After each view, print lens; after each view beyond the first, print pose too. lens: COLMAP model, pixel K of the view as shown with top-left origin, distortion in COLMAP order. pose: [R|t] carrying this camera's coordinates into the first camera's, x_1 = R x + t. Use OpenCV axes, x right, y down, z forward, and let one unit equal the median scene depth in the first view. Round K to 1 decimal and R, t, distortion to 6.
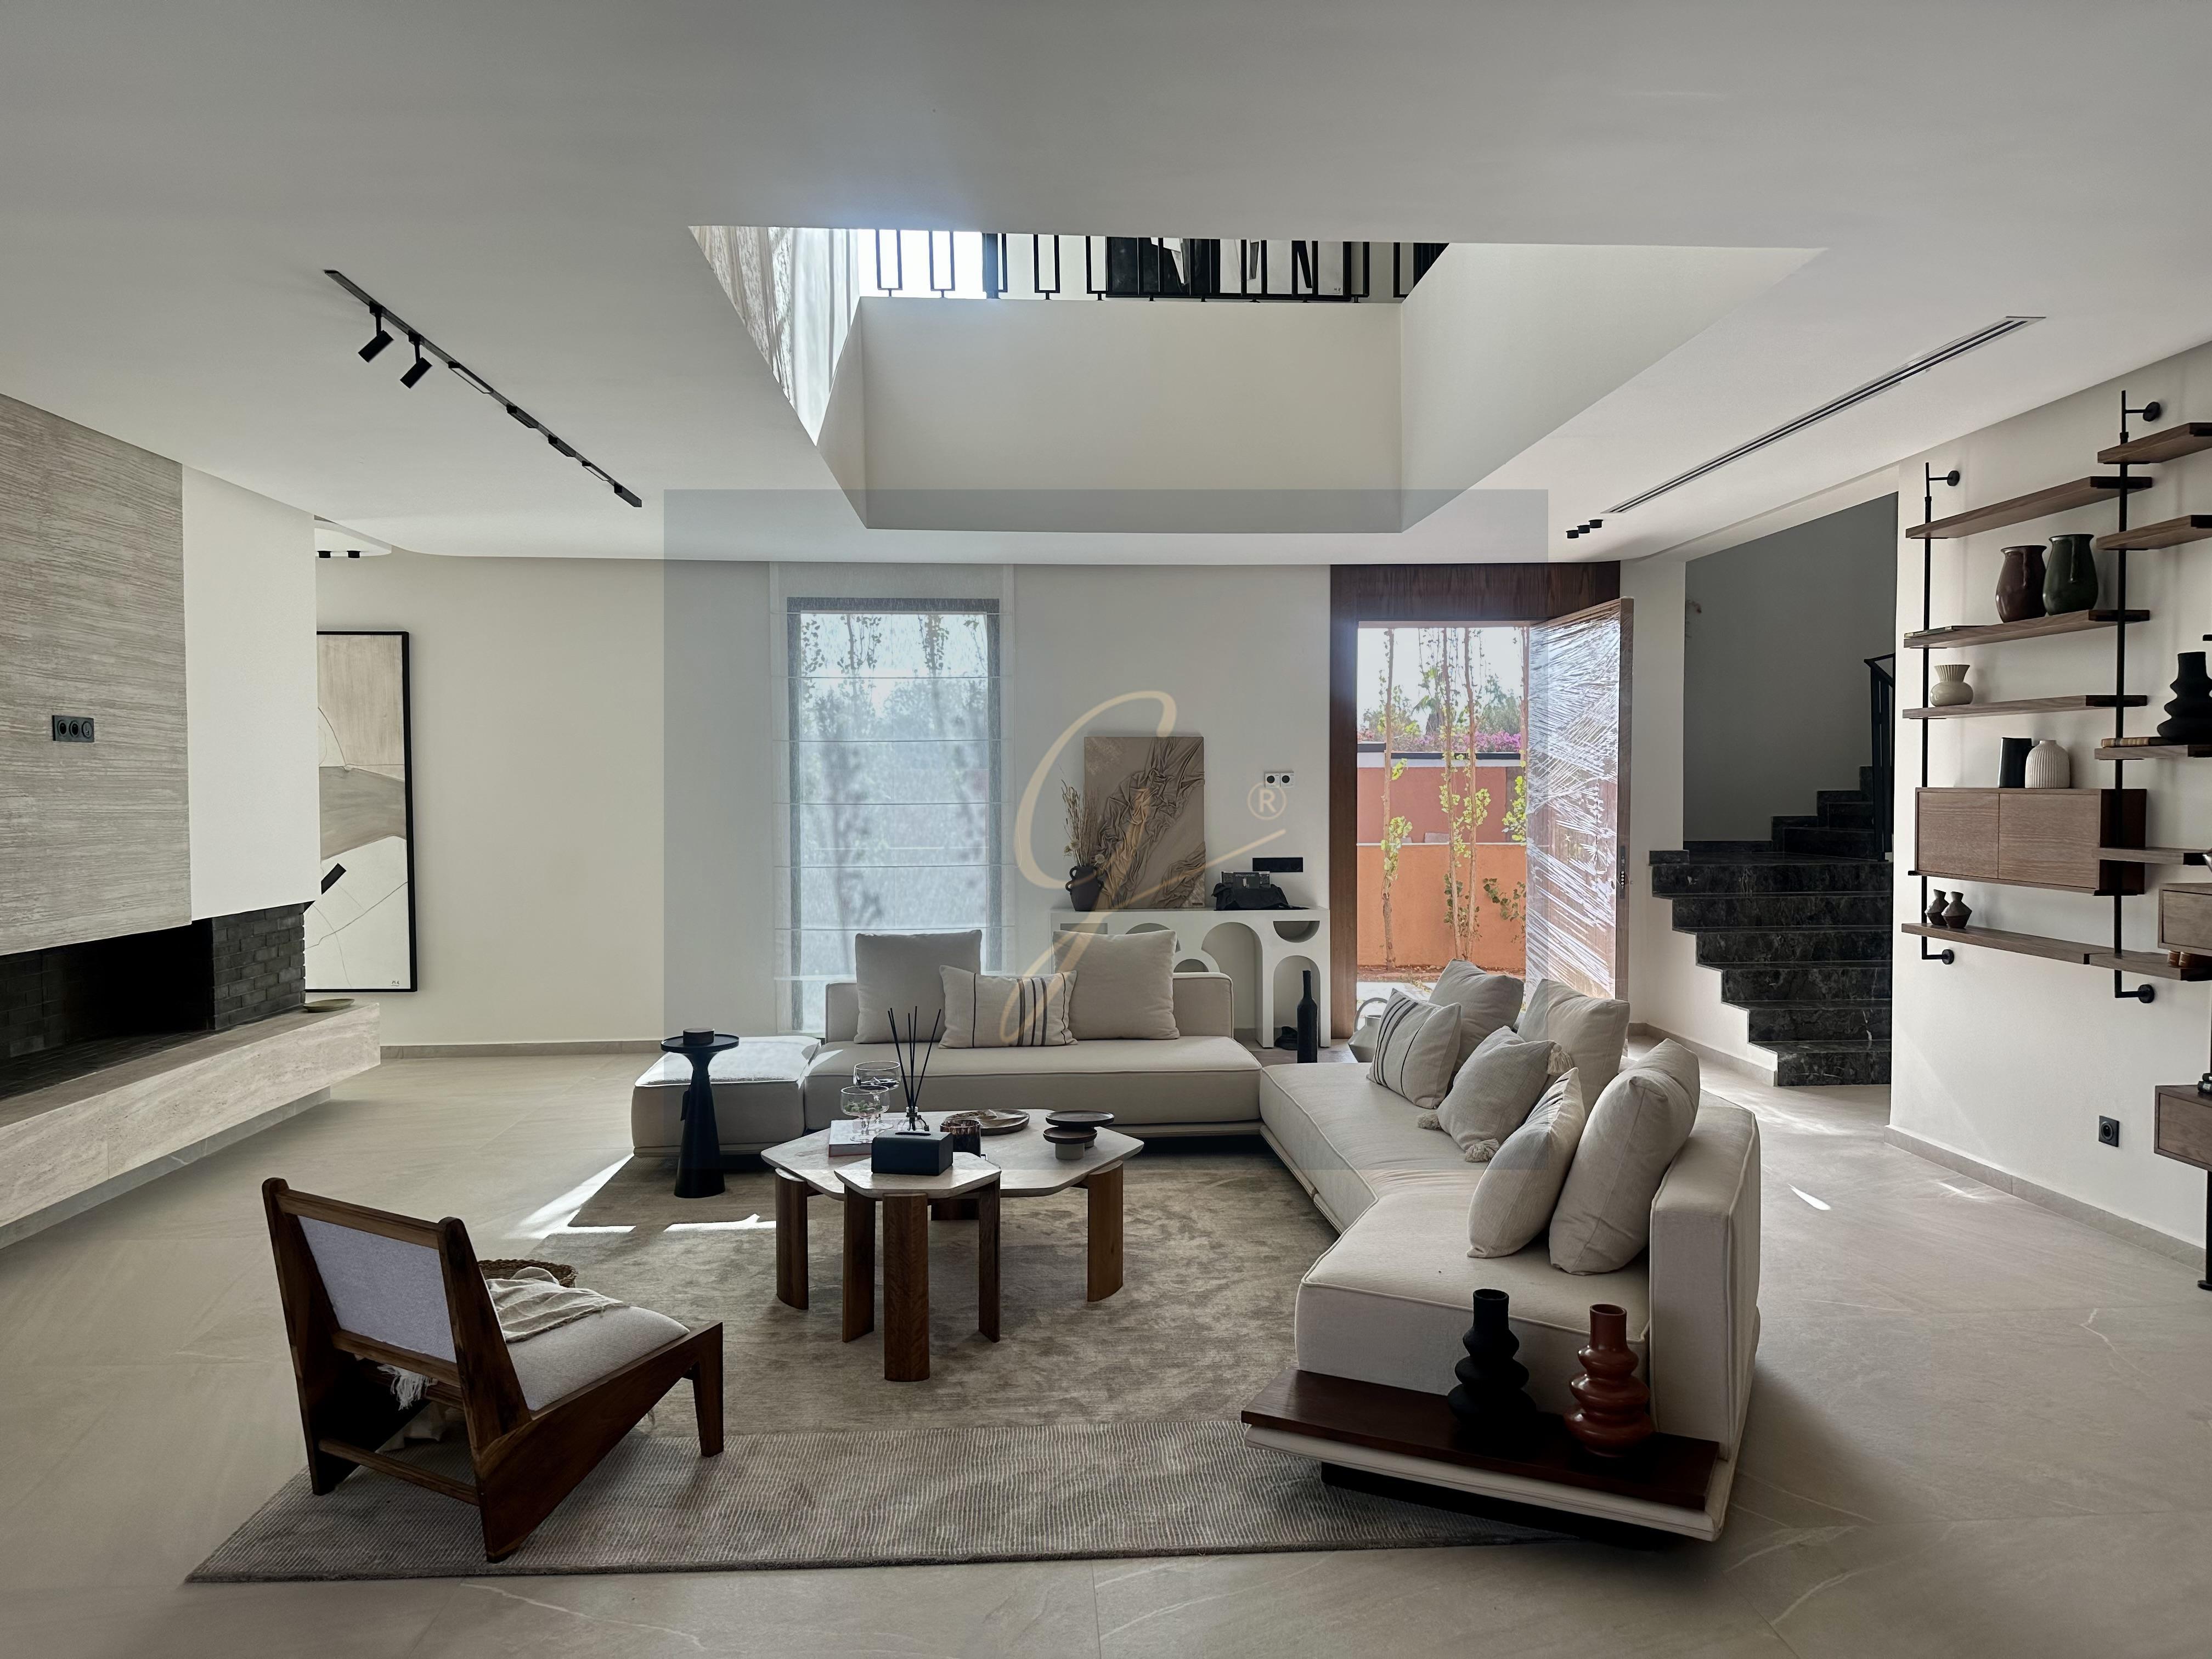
lens RADIAL K [[1553.1, 0, 1106.0], [0, 1553.1, 827.4], [0, 0, 1]] dist [-0.001794, -0.000551]
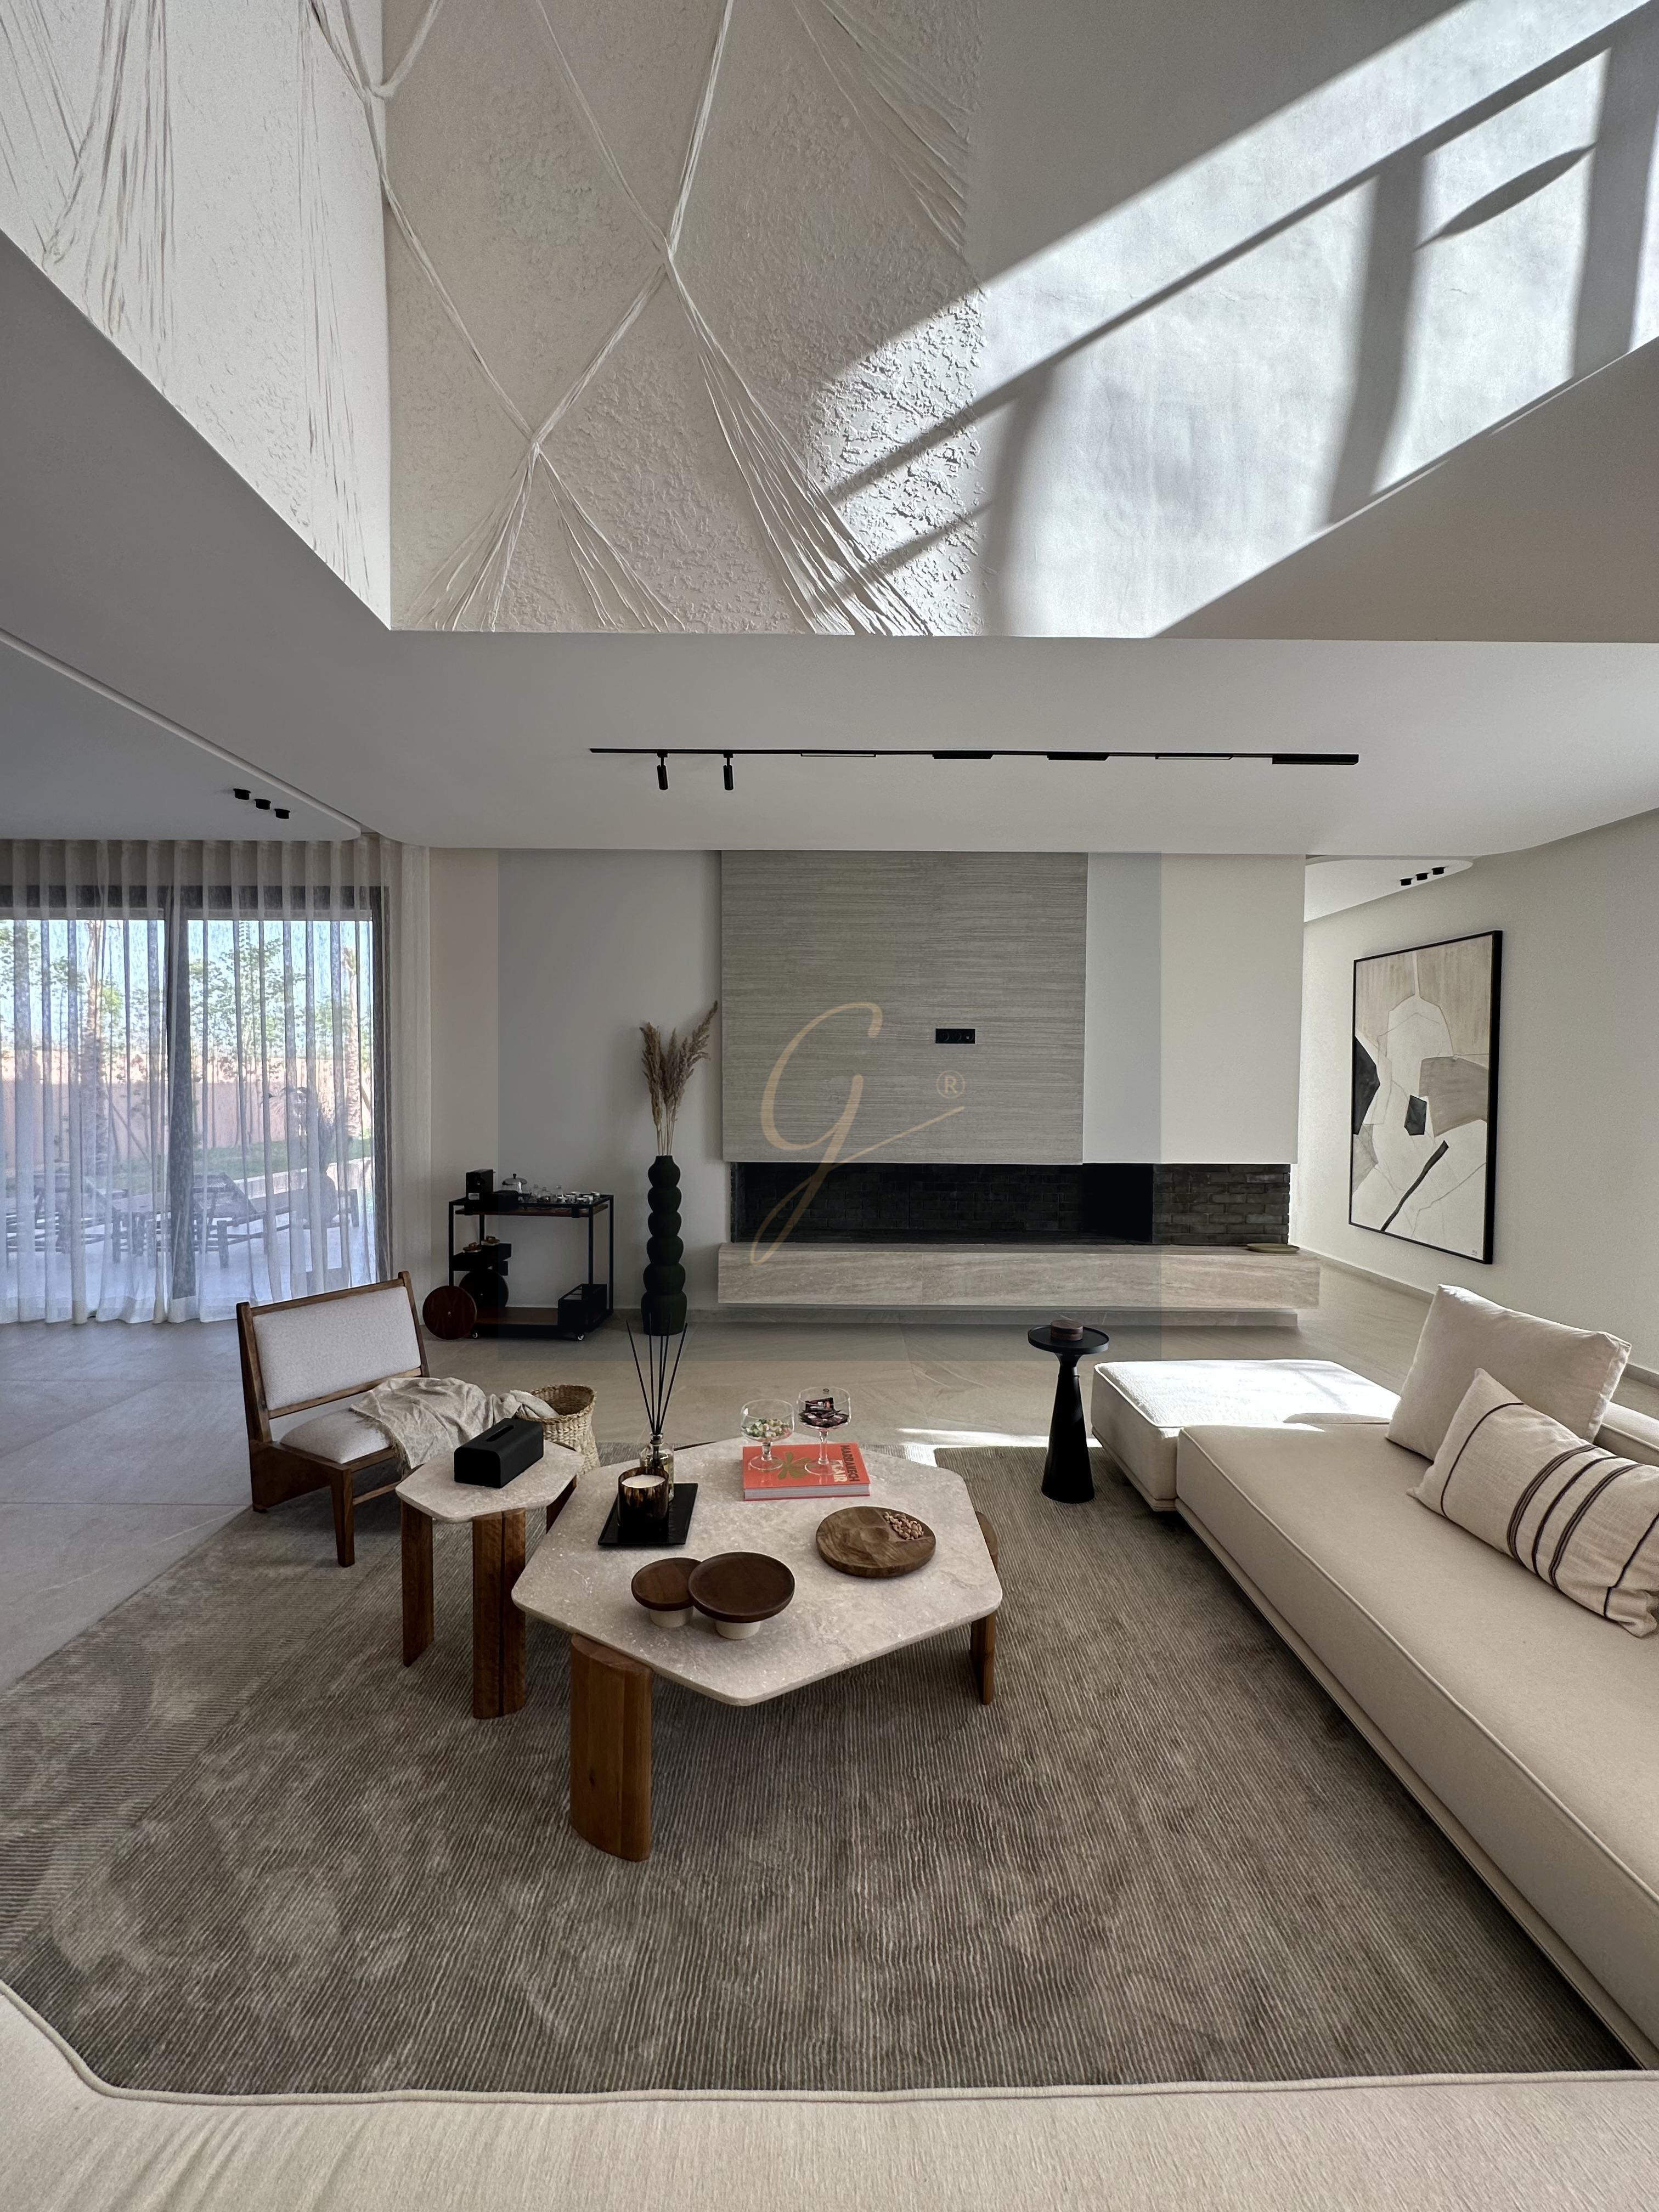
lens RADIAL K [[893.8, 0, 832.0], [0, 893.8, 1108.0], [0, 0, 1]] dist [0.000365, -0.000020]
pose [[-0.045584, 0.036885, -0.998279, 0.234209], [-0.033298, 0.998707, 0.038421, -0.013959], [0.998405, 0.034992, -0.044297, 0.689426]]
